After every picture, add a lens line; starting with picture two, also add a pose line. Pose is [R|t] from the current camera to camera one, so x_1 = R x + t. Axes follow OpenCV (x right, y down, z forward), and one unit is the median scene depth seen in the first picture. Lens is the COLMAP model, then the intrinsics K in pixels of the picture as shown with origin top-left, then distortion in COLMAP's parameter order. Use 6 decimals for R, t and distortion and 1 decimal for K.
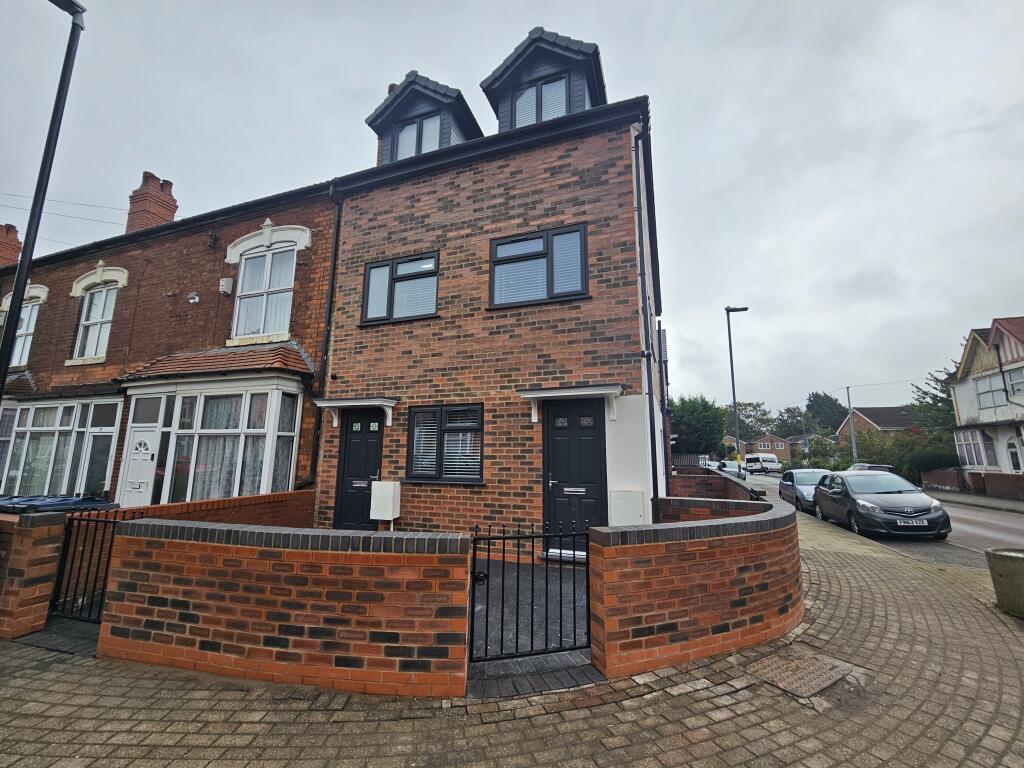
lens RADIAL K [[422.2, 0, 512.7], [0, 422.2, 379.3], [0, 0, 1]] dist [0.001062, 0.000163]
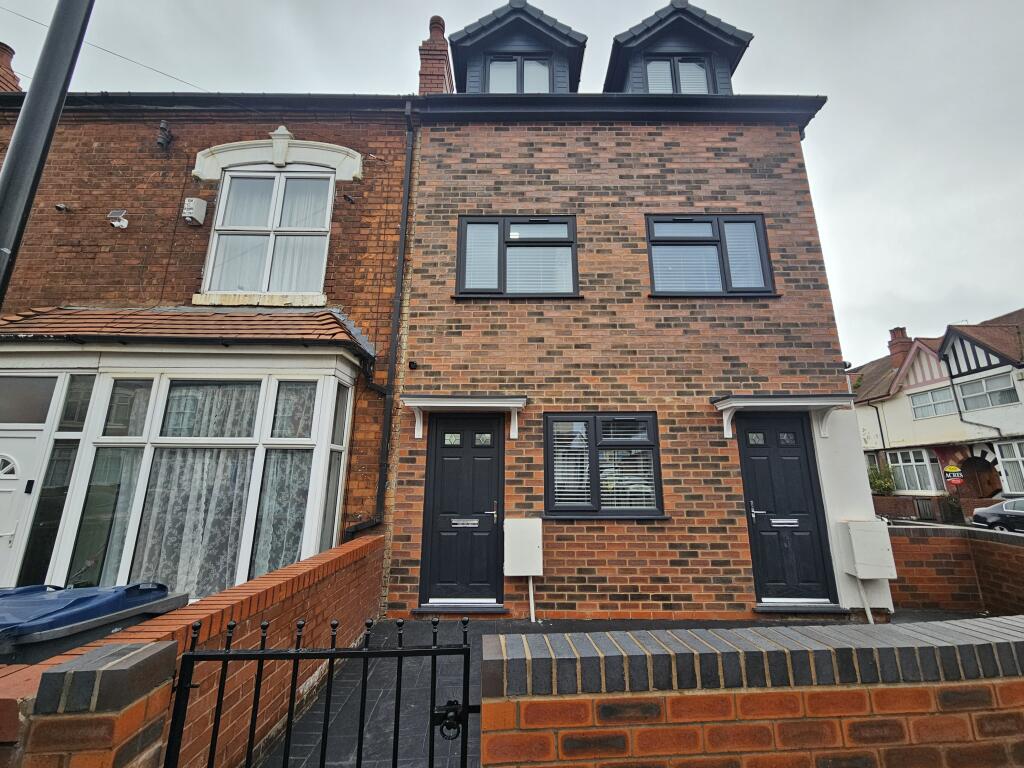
lens RADIAL K [[422.2, 0, 512.7], [0, 422.2, 379.3], [0, 0, 1]] dist [0.001062, 0.000163]
pose [[0.938439, 0.075752, 0.337036, -0.533797], [-0.055657, 0.996070, -0.068904, 0.059086], [-0.340931, 0.045904, 0.938967, 0.322308]]
